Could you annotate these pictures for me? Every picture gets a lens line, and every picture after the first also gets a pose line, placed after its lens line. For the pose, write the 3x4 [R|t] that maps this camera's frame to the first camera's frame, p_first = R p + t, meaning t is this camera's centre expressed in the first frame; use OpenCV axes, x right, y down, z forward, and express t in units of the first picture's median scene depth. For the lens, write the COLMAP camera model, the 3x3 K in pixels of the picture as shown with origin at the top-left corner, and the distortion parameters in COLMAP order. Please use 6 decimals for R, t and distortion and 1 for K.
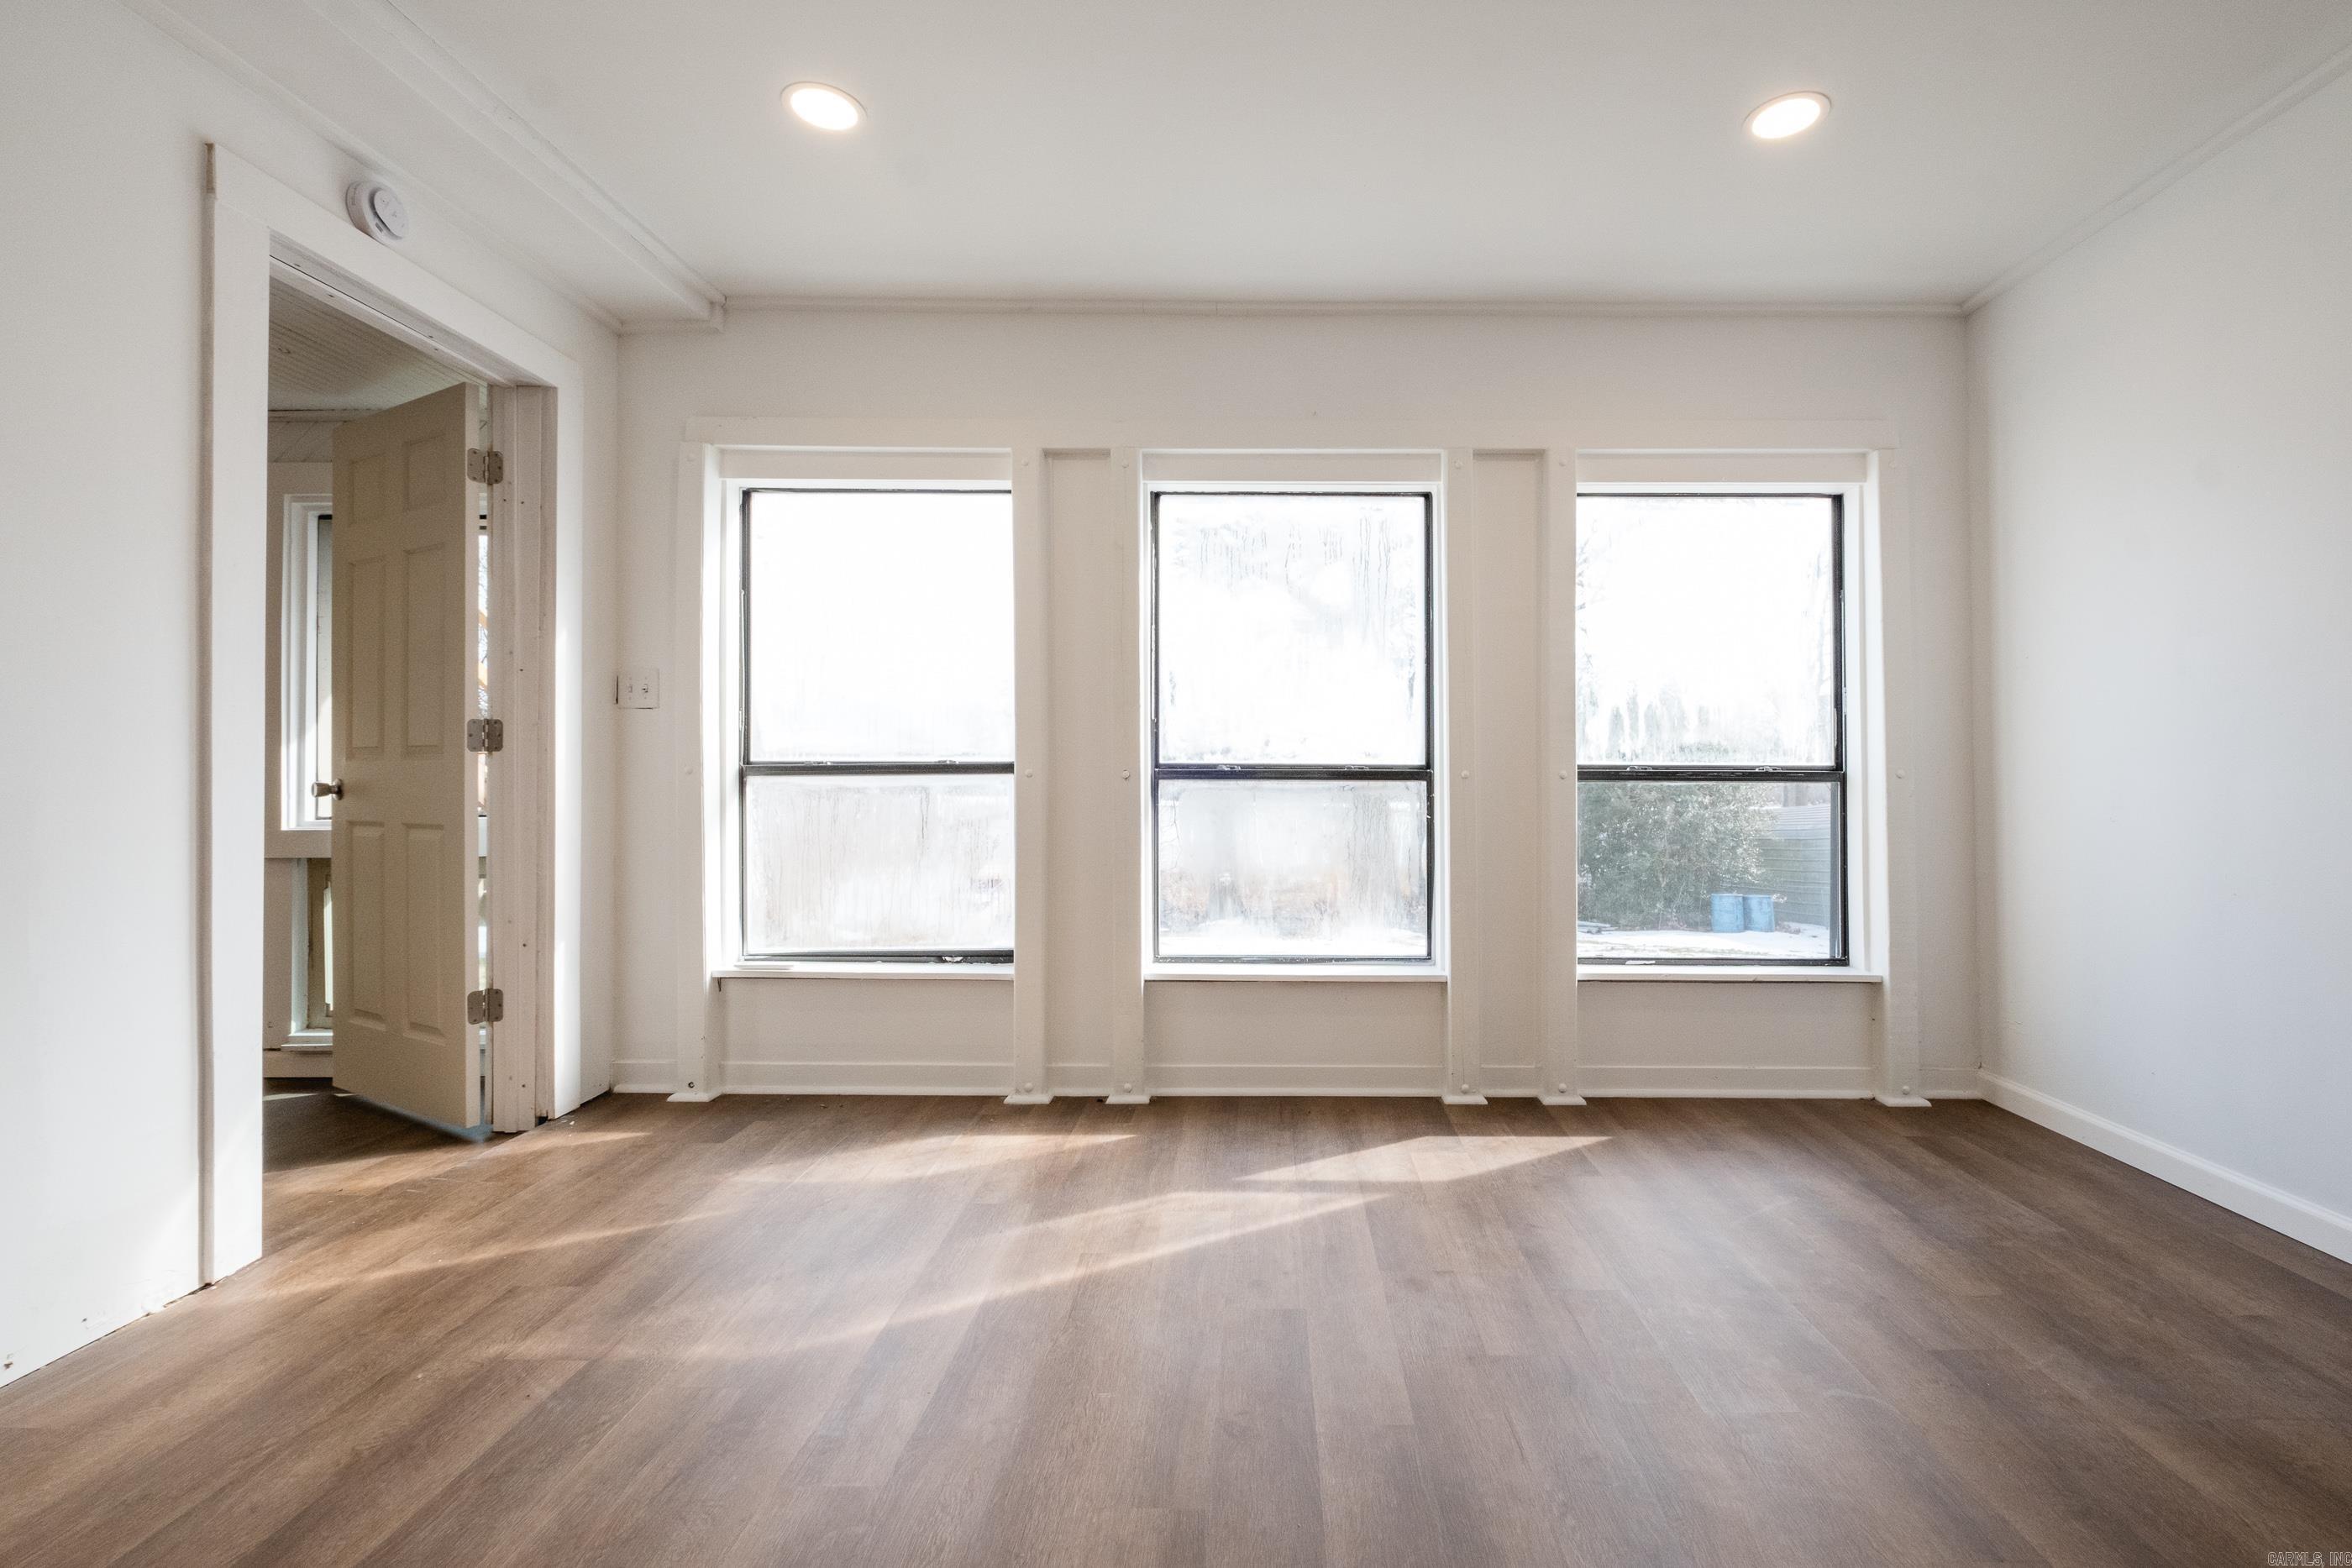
lens RADIAL K [[1025.0, 0, 1193.2], [0, 1025.0, 773.6], [0, 0, 1]] dist [0.008227, -0.006193]
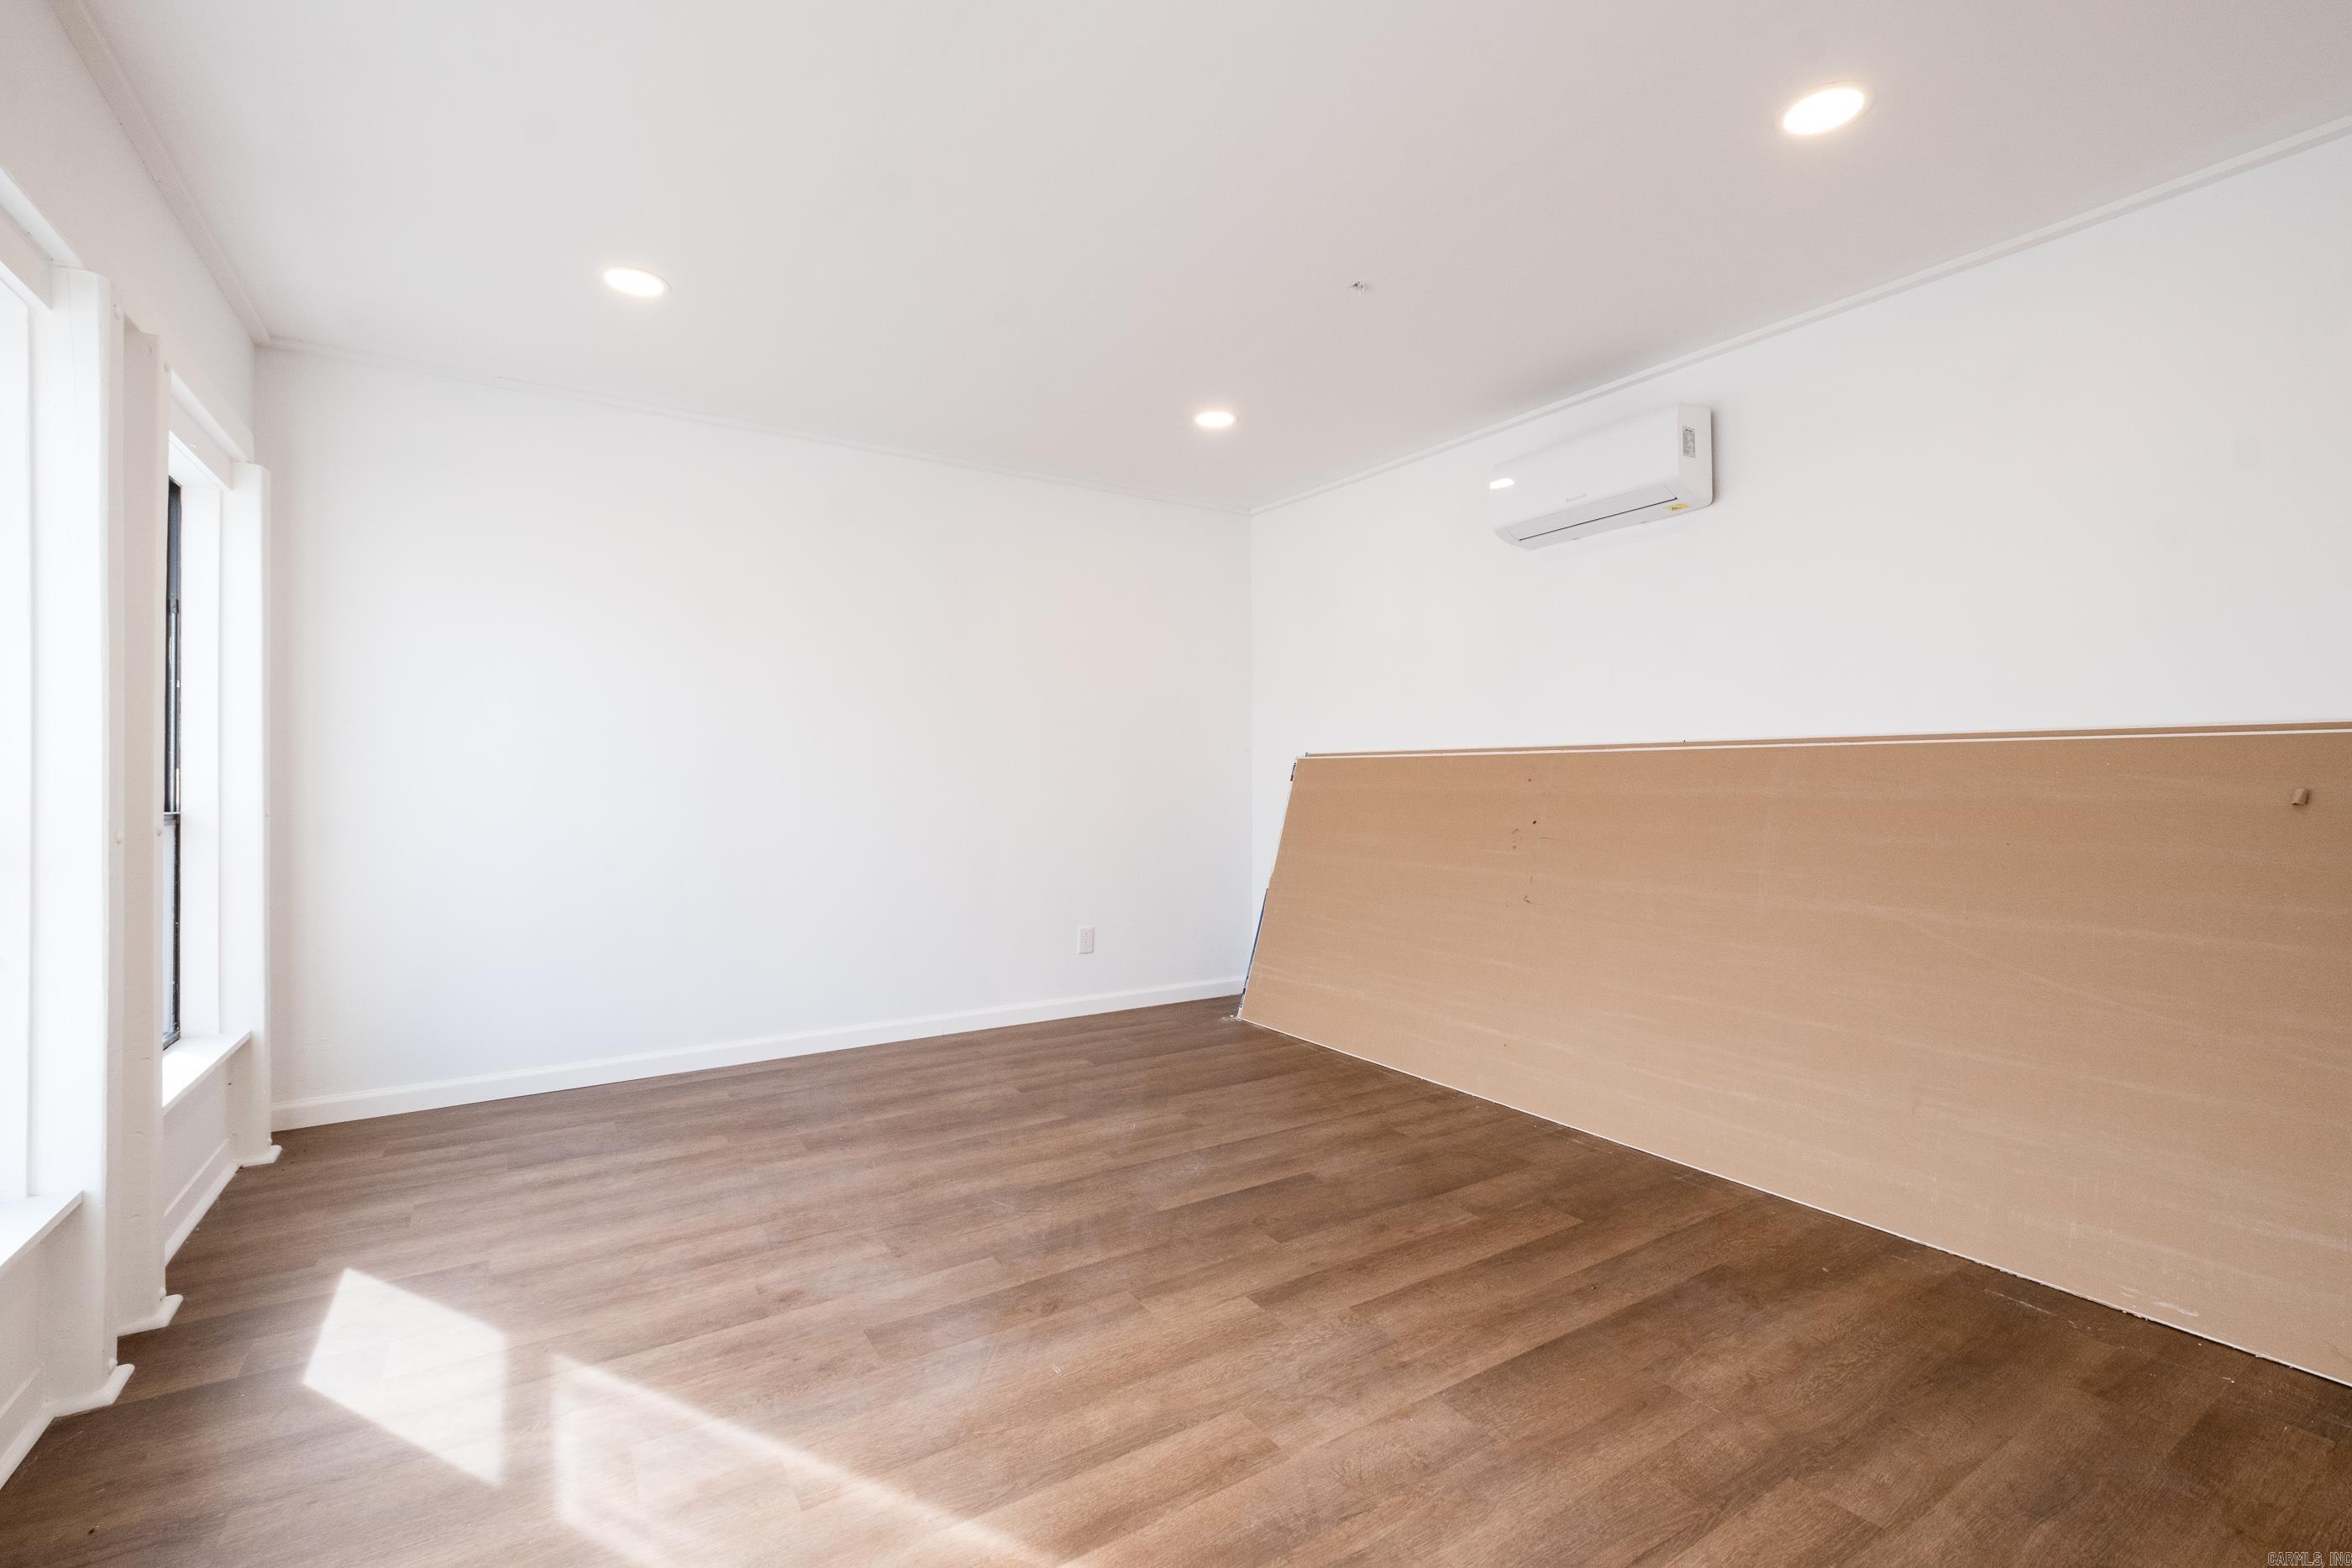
lens RADIAL K [[1025.0, 0, 1175.7], [0, 1025.0, 774.1], [0, 0, 1]] dist [0.008227, -0.006193]
pose [[-0.568725, -0.001601, 0.822526, -0.793057], [0.003012, 0.999987, 0.004029, -0.061797], [-0.822522, 0.004769, -0.568713, 1.088902]]
